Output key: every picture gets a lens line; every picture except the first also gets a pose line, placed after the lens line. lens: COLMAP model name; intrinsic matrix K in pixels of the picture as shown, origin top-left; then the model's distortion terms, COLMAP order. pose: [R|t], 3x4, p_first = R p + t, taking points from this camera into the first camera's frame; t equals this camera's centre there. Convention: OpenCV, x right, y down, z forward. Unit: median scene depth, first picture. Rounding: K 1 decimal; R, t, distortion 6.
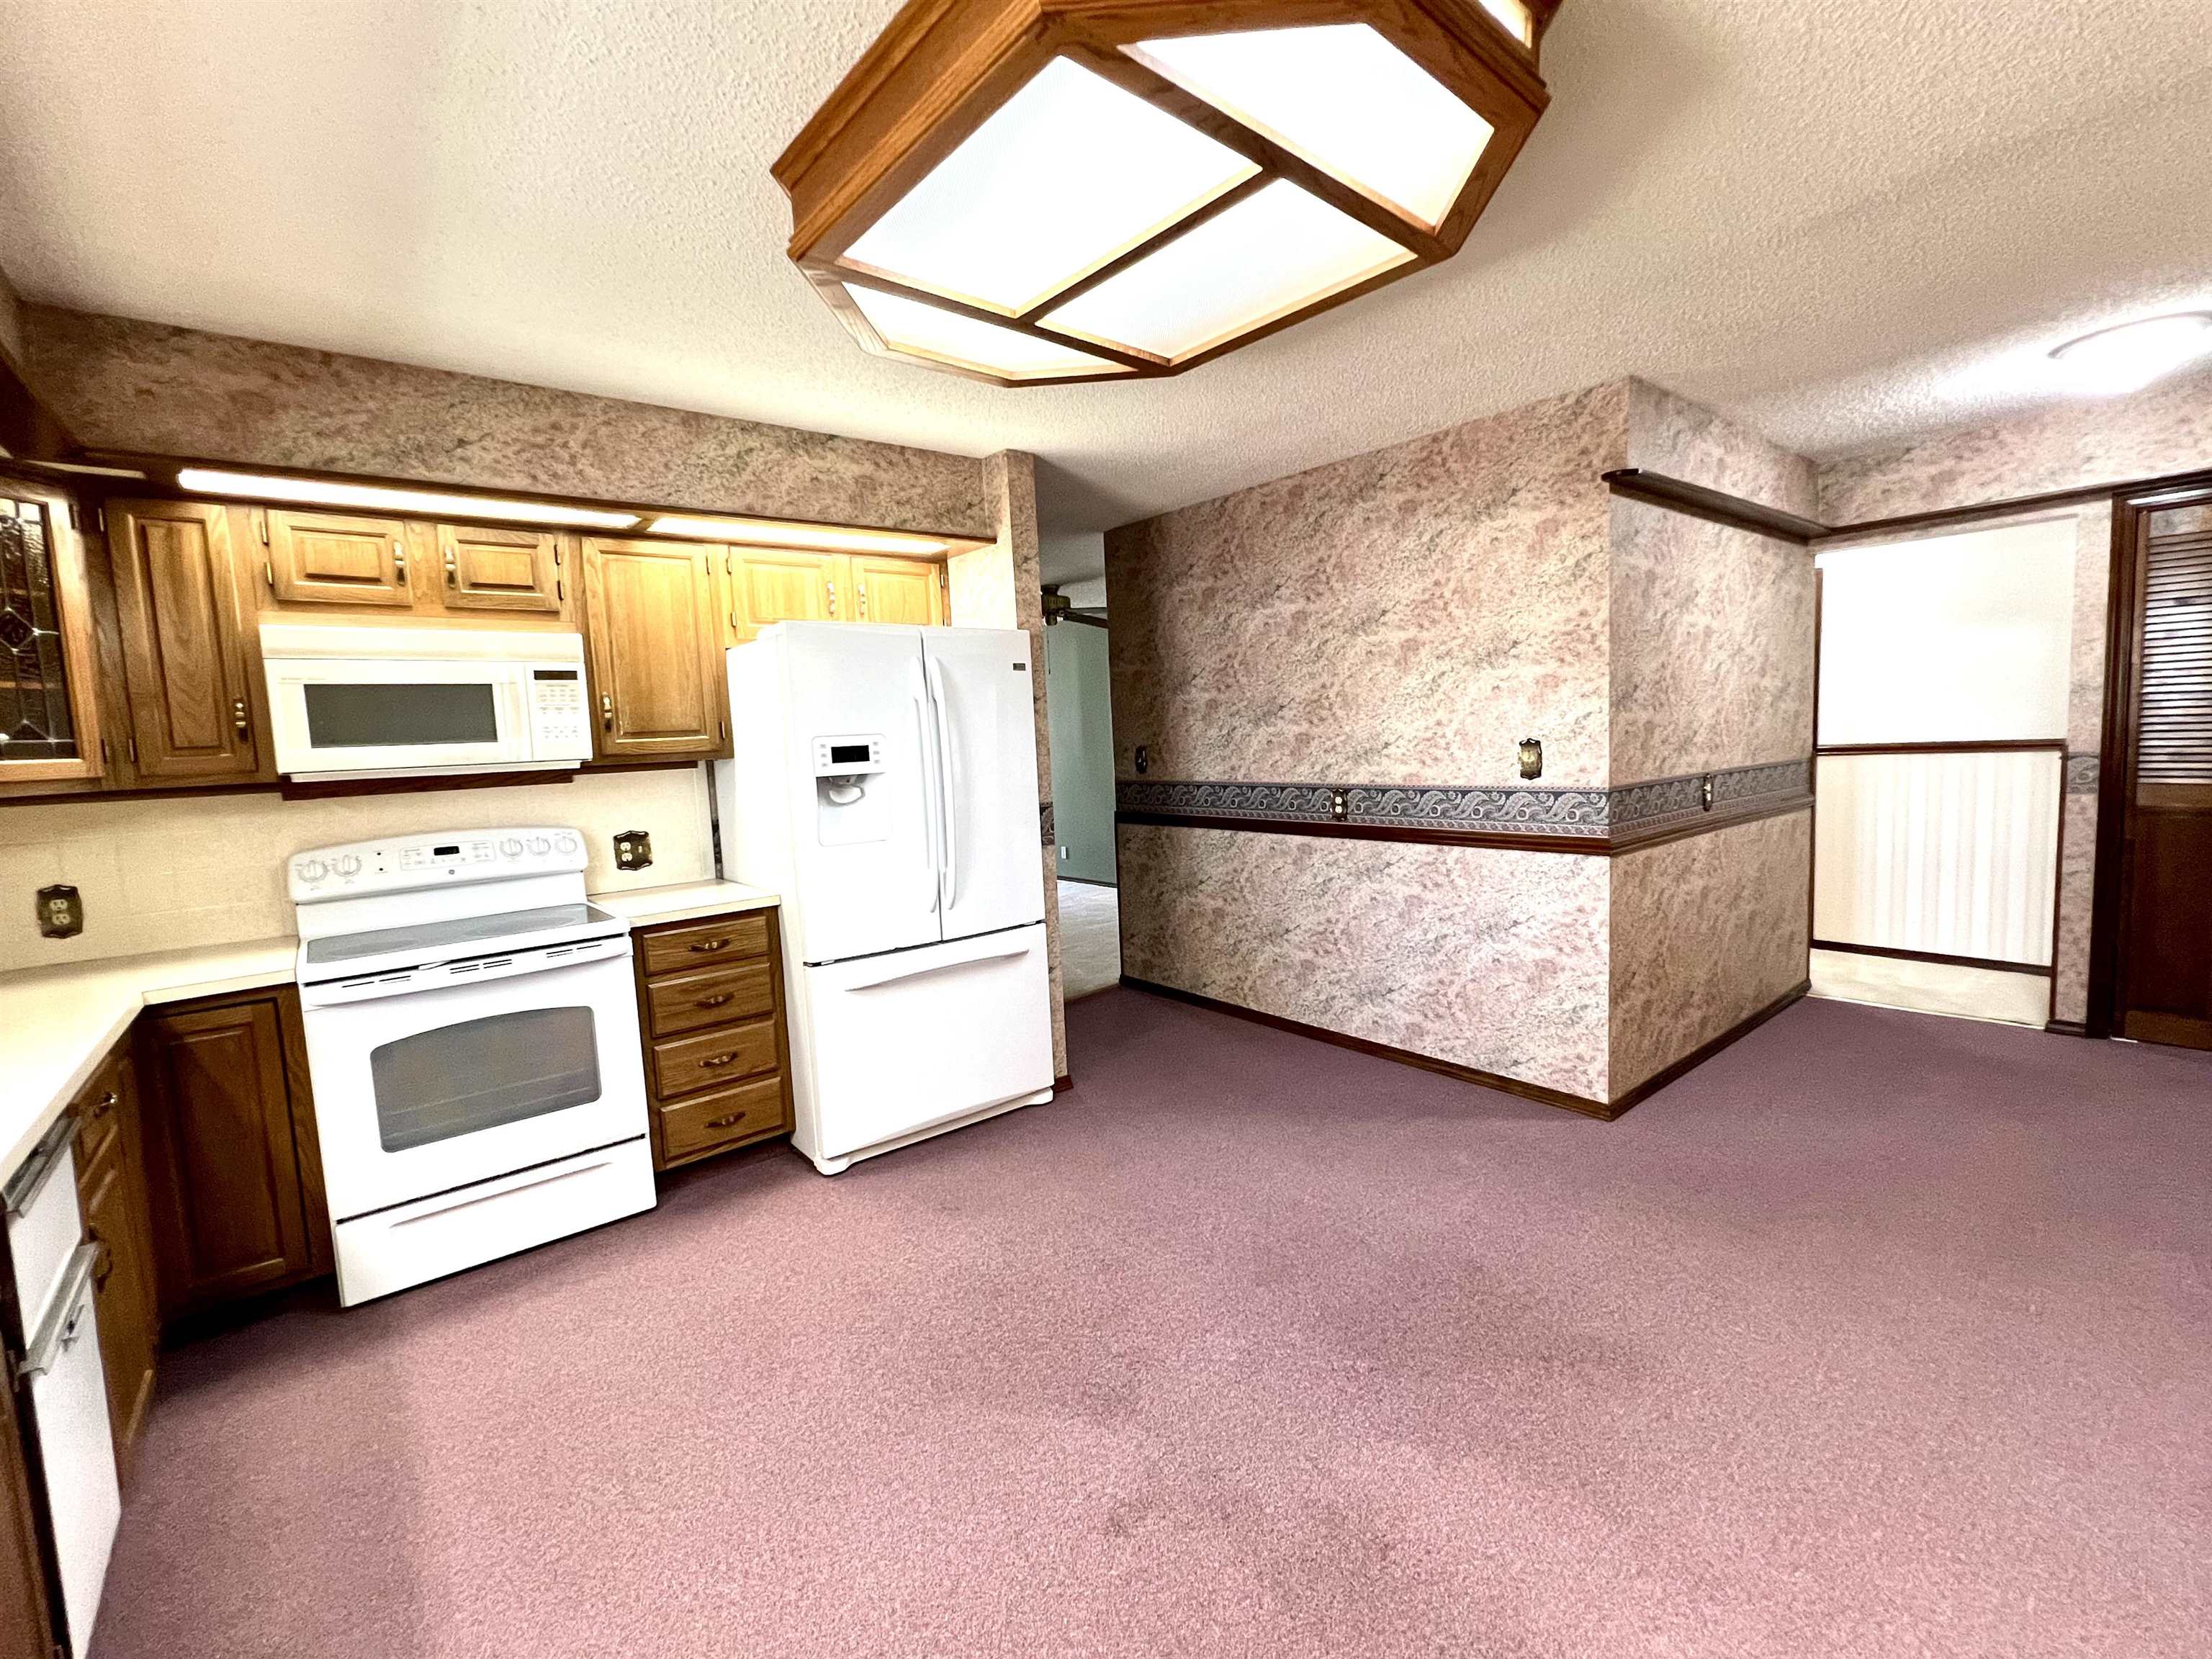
lens RADIAL K [[961.6, 0, 1098.4], [0, 961.6, 827.2], [0, 0, 1]] dist [-0.000267, -0.000109]
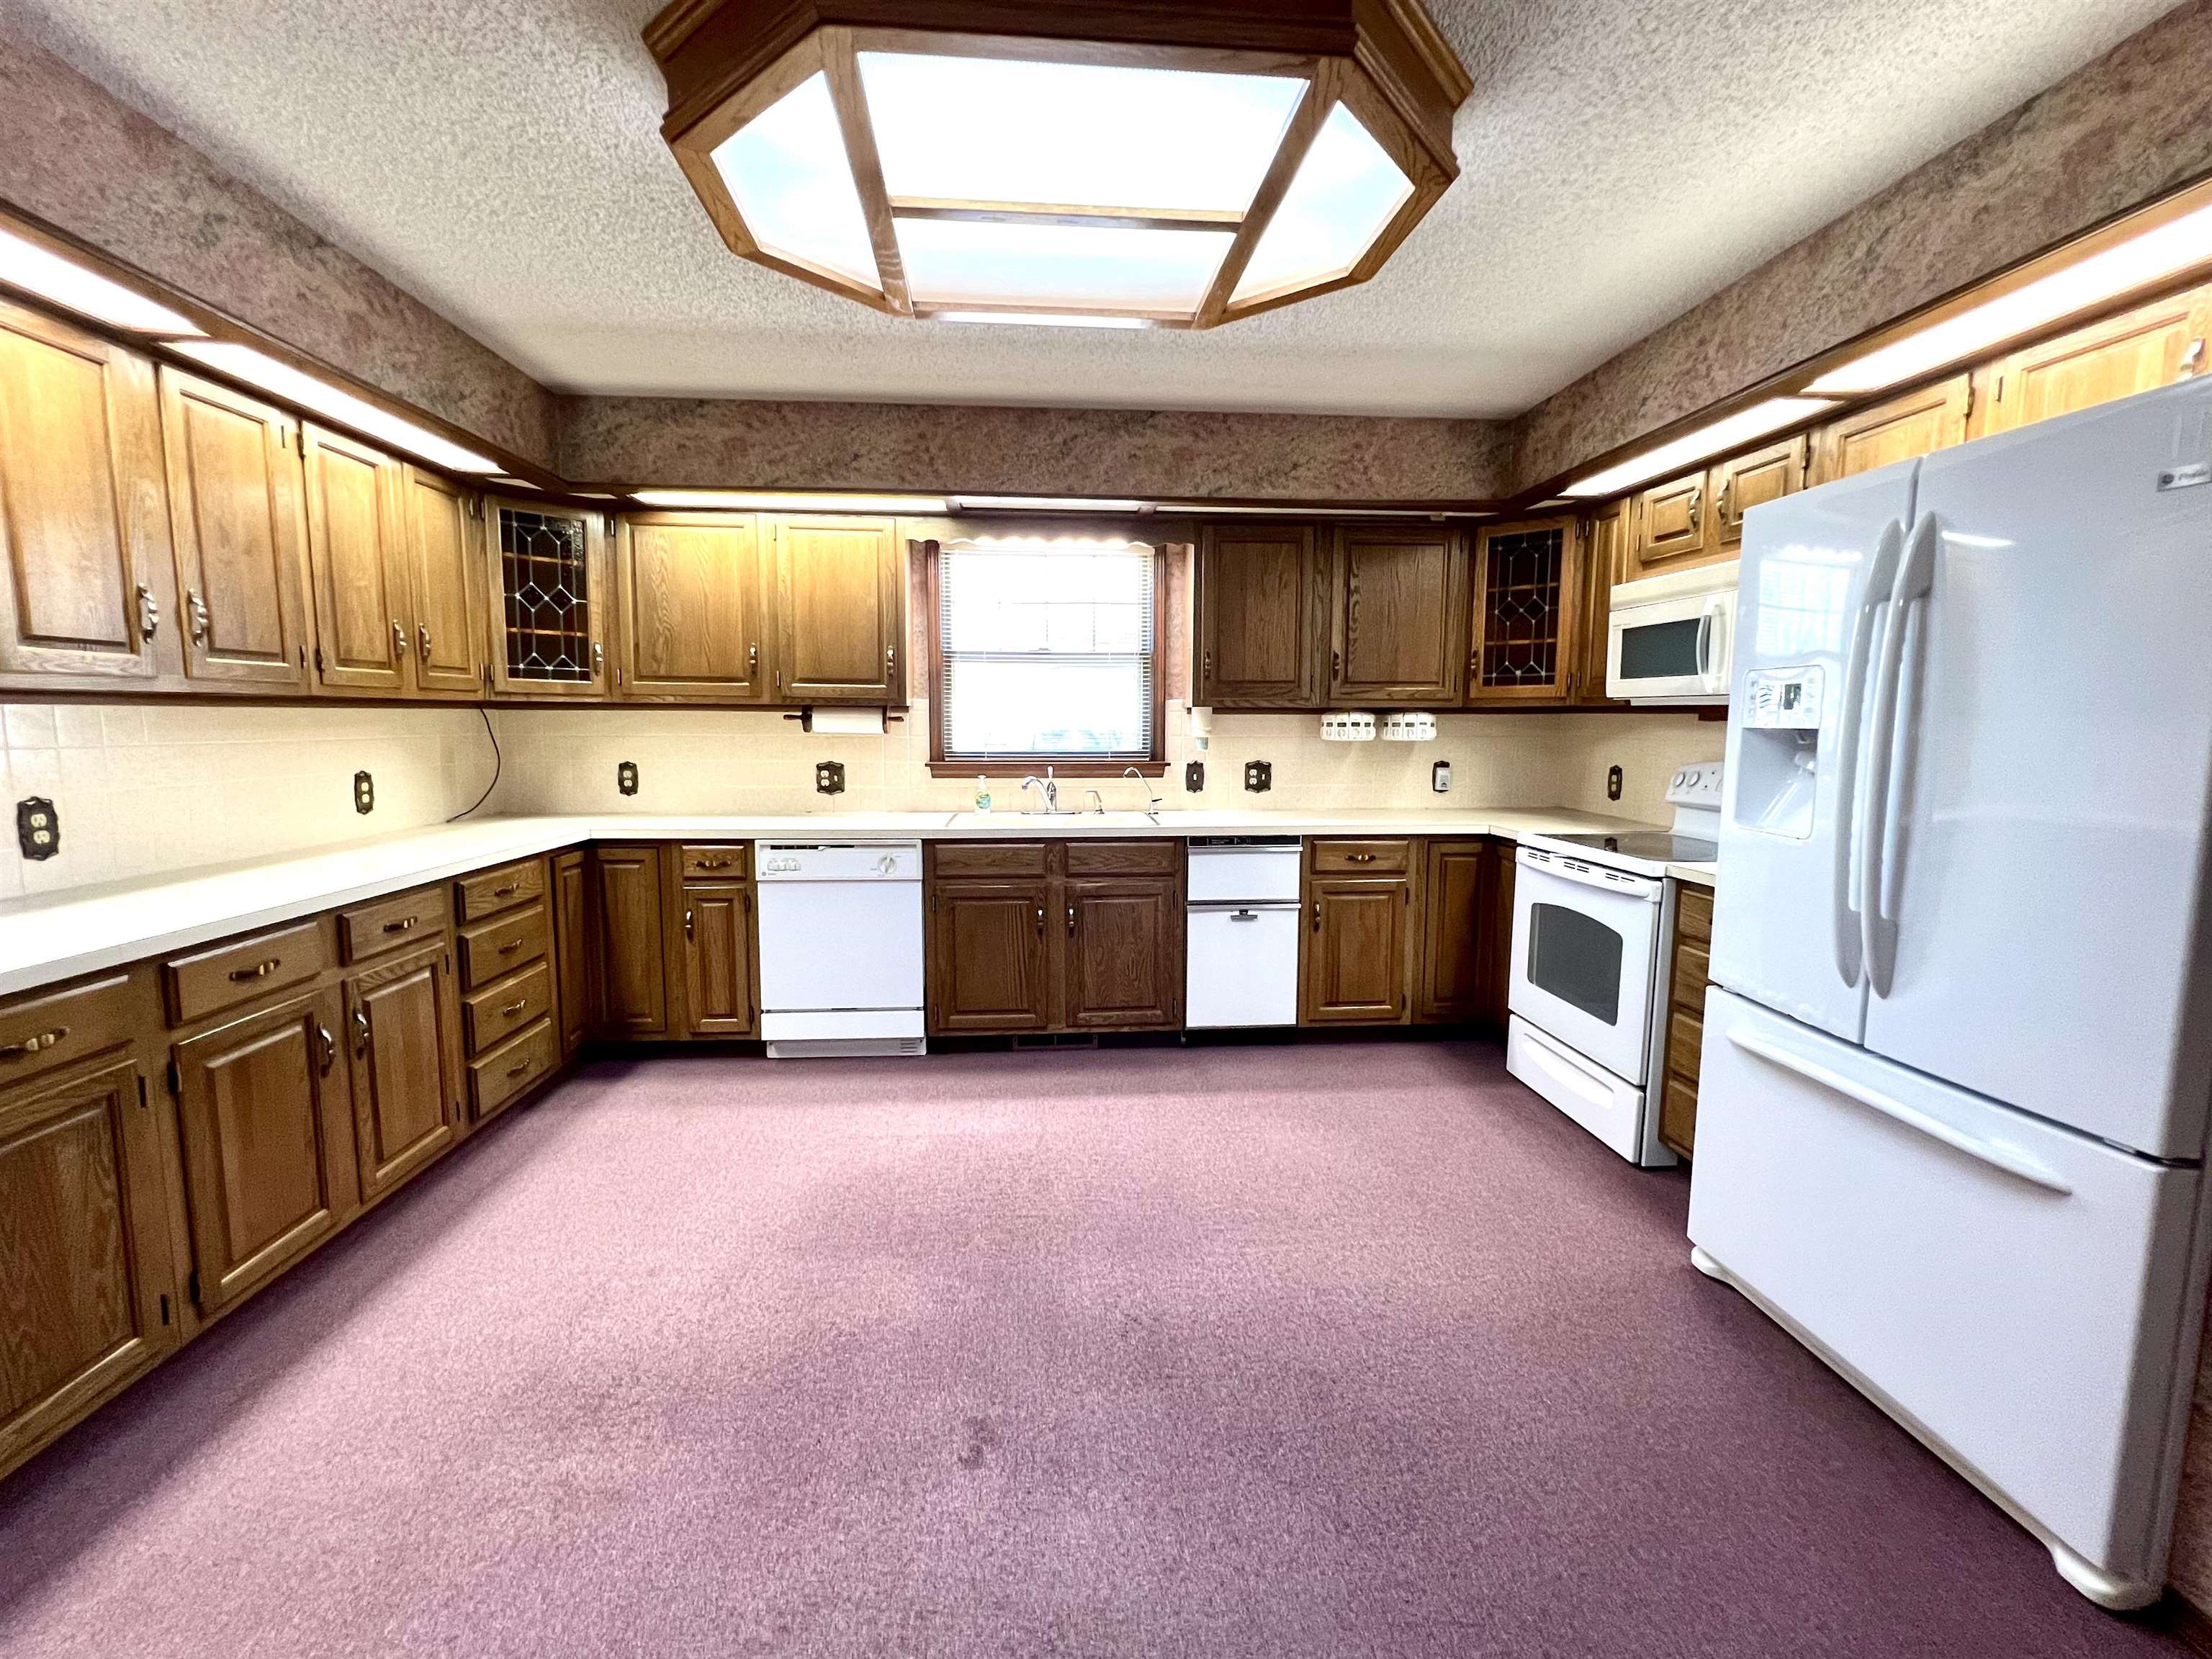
lens RADIAL K [[961.6, 0, 1100.8], [0, 961.6, 825.6], [0, 0, 1]] dist [-0.000267, -0.000109]
pose [[-0.580330, 0.139856, -0.802282, 0.641514], [-0.048152, 0.977527, 0.205237, -0.120771], [0.812956, 0.157737, -0.560554, 1.180020]]
